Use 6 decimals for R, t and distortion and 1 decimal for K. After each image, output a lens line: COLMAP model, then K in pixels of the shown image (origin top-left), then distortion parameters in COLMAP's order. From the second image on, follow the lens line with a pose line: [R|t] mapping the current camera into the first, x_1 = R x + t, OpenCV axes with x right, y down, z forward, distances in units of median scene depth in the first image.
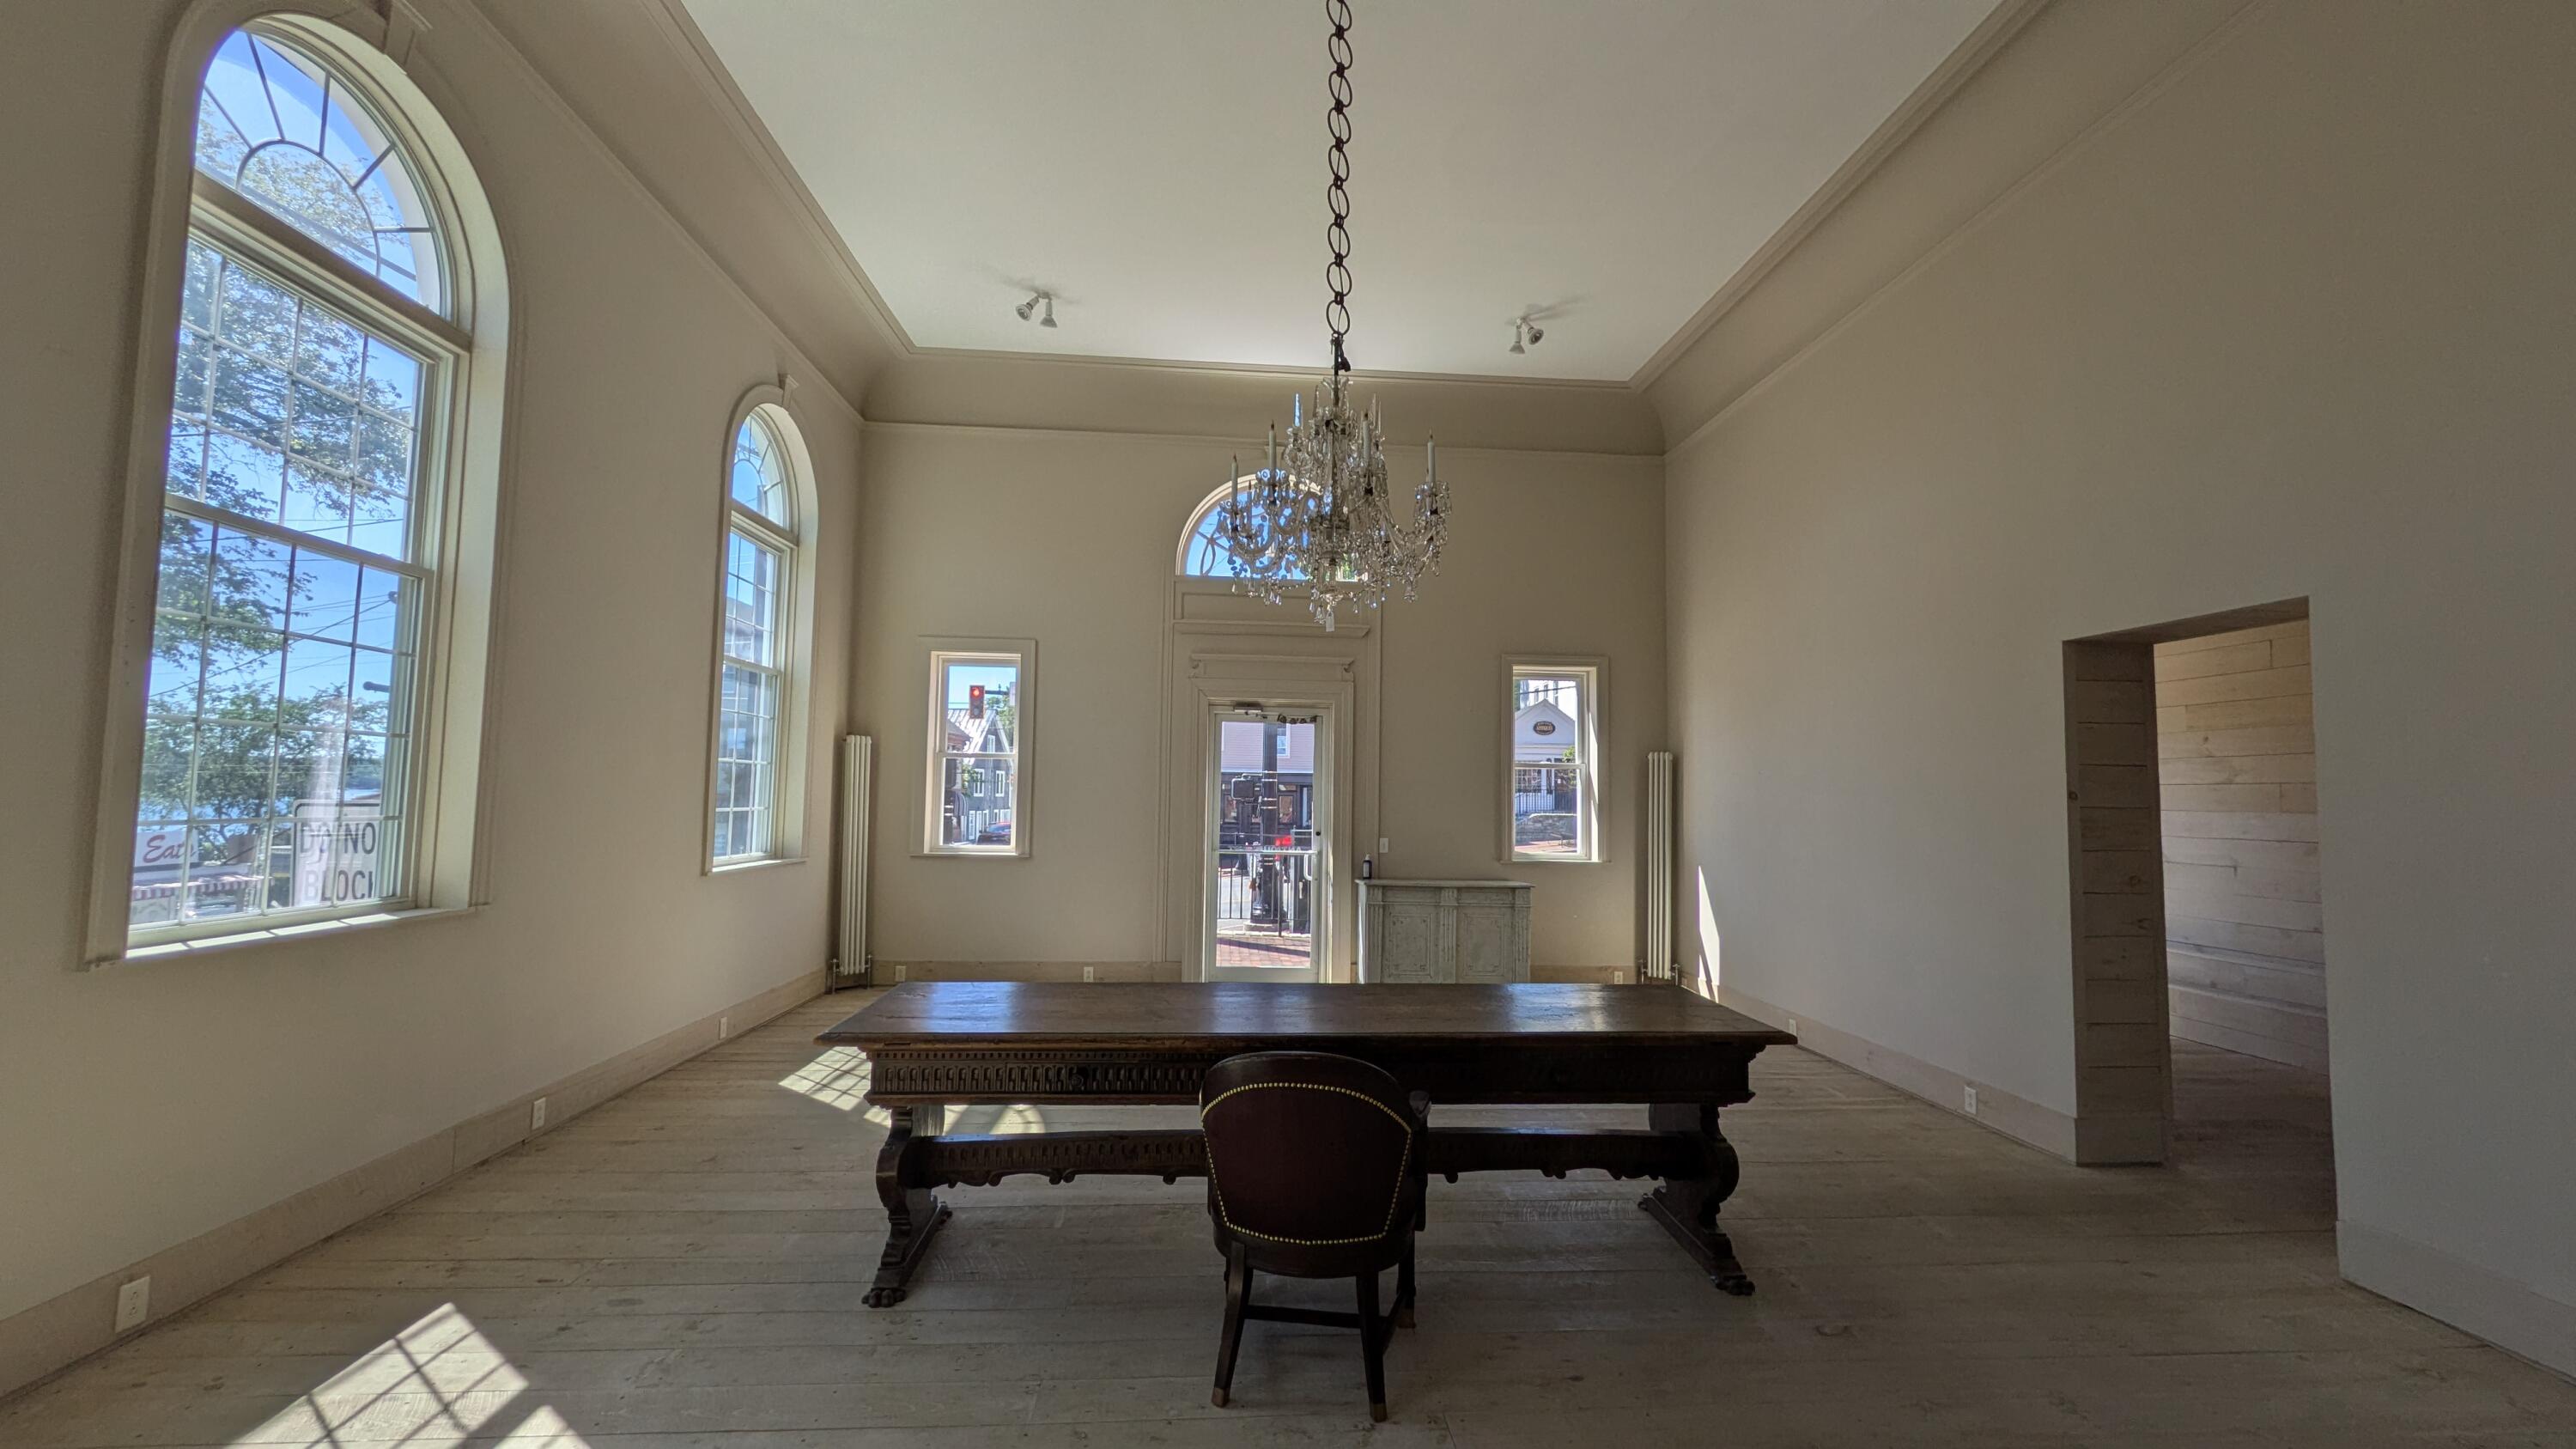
lens RADIAL K [[1006.0, 0, 1294.5], [0, 1006.0, 734.5], [0, 0, 1]] dist [0.001702, -0.000847]
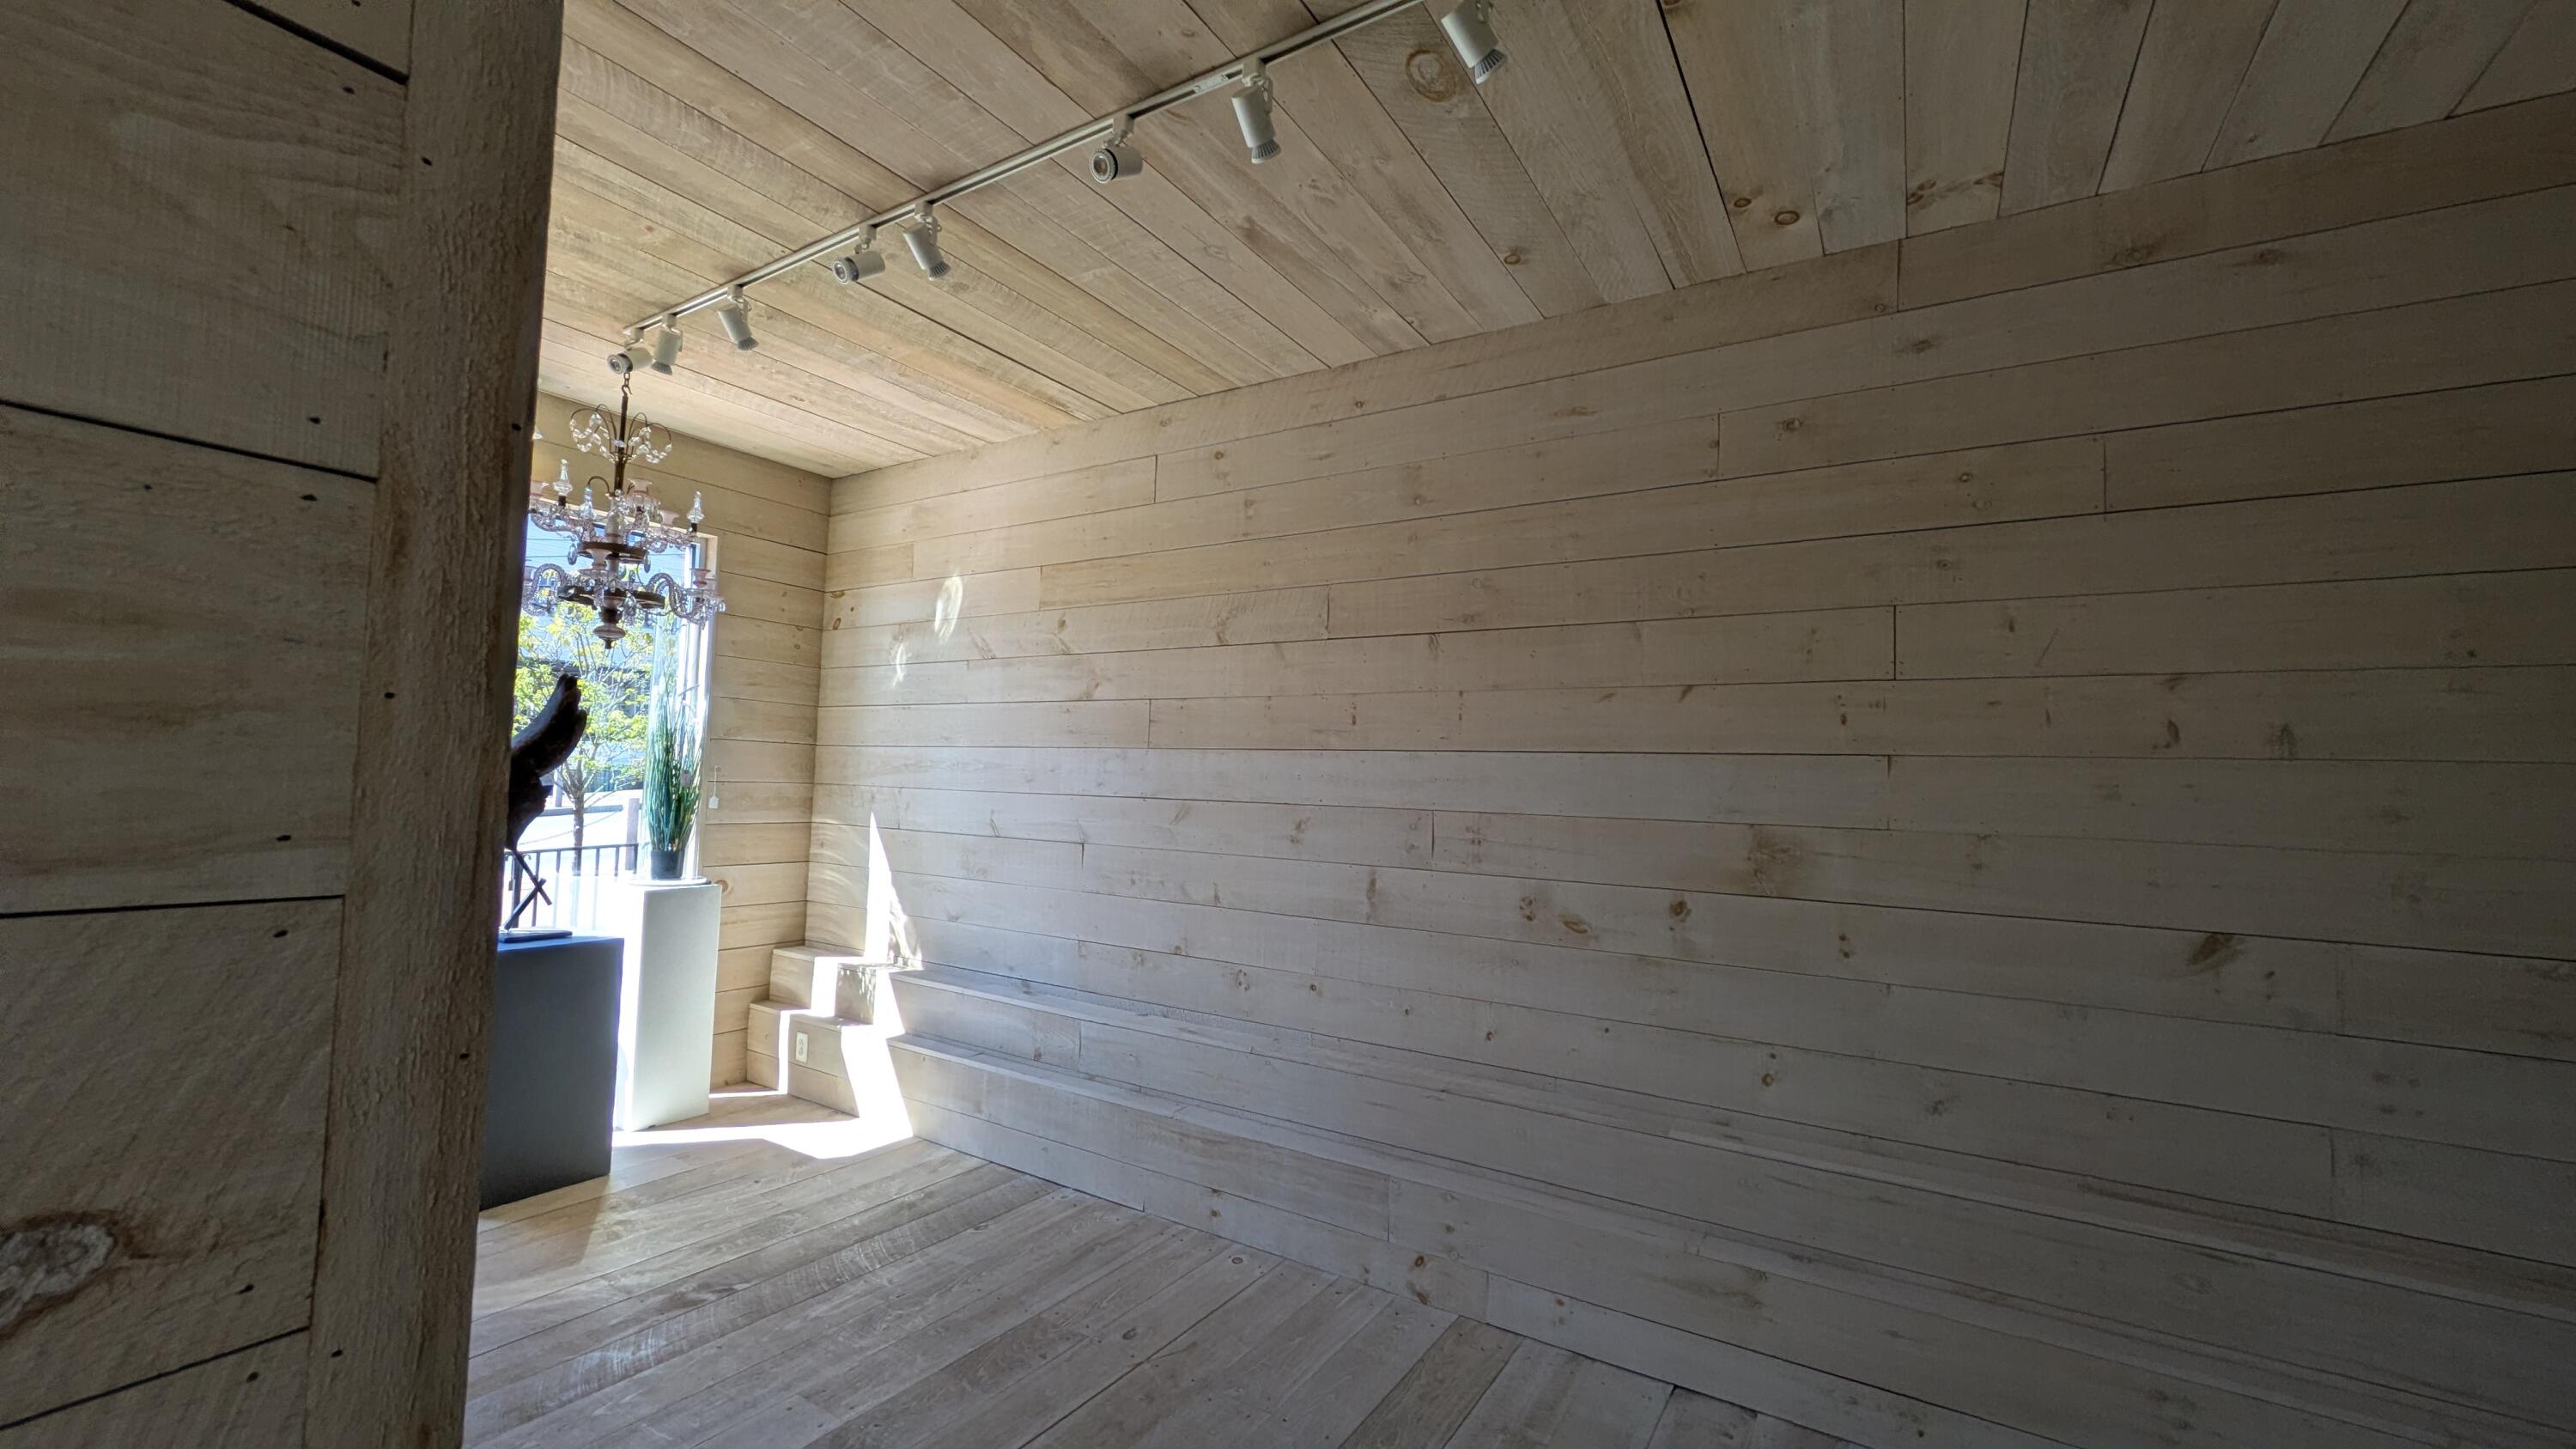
lens RADIAL K [[1006.0, 0, 1312.8], [0, 1006.0, 732.1], [0, 0, 1]] dist [0.001702, -0.000847]
pose [[0.573834, 0.044782, 0.817746, 0.776317], [-0.074055, 0.997251, -0.002646, 0.087100], [-0.815616, -0.059040, 0.575573, 0.818464]]
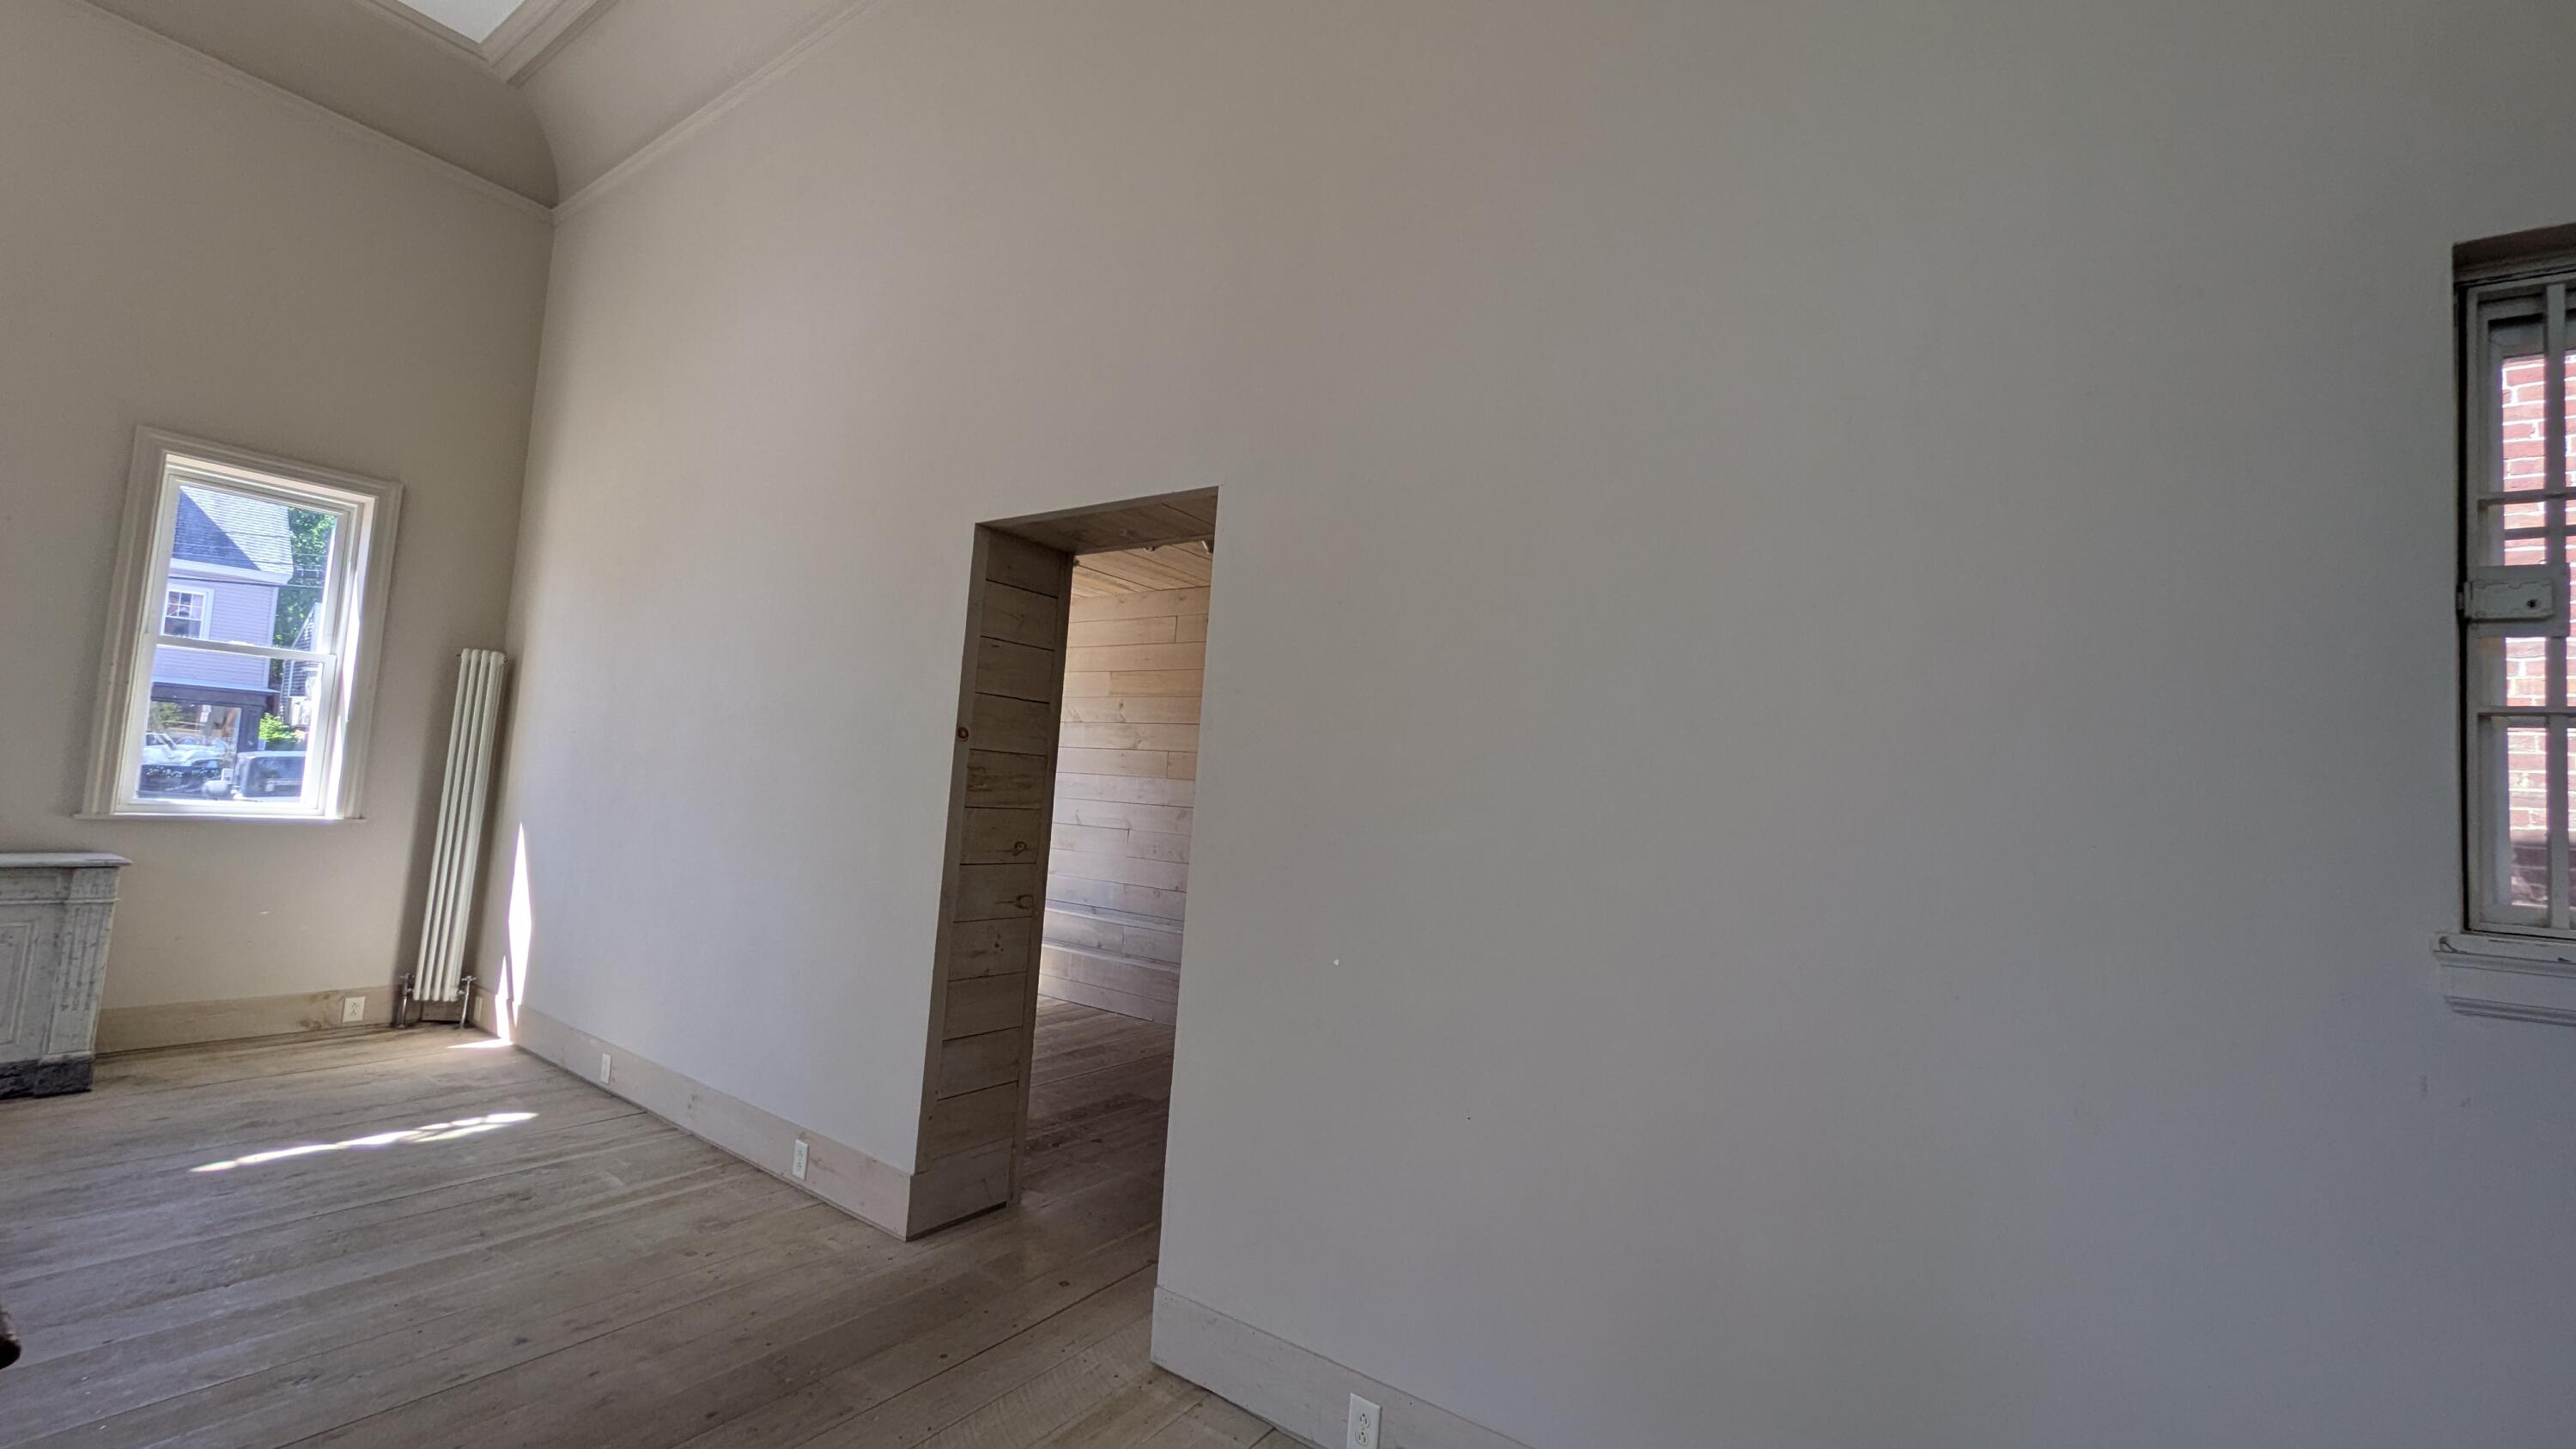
lens RADIAL K [[1006.0, 0, 1294.7], [0, 1006.0, 729.6], [0, 0, 1]] dist [0.001702, -0.000847]
pose [[0.623031, 0.080358, 0.778058, 0.332749], [-0.106472, 0.994163, -0.017420, 0.042603], [-0.774917, -0.071988, 0.627950, 0.330112]]
